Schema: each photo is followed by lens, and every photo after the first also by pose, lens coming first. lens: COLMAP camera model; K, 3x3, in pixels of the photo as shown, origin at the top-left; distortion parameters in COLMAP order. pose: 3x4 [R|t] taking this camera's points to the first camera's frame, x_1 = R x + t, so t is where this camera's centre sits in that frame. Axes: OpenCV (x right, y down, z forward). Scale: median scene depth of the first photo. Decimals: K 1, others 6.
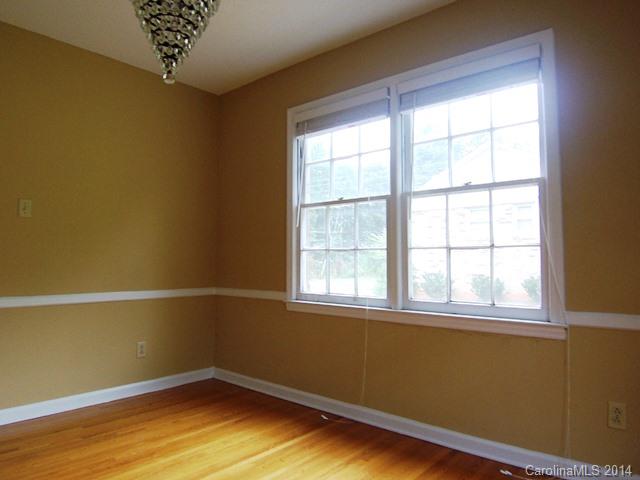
lens RADIAL K [[454.1, 0, 318.9], [0, 454.1, 229.3], [0, 0, 1]] dist [0.004900, -0.001535]
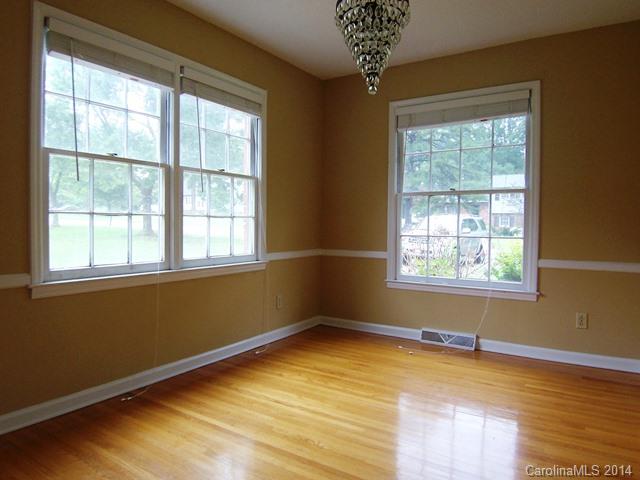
lens RADIAL K [[431.6, 0, 318.0], [0, 431.6, 237.7], [0, 0, 1]] dist [-0.003238, -0.050901]
pose [[-0.147562, -0.029291, 0.988619, -0.914319], [-0.068471, 0.997466, 0.019333, 0.052273], [-0.986680, -0.064839, -0.149194, 0.804251]]
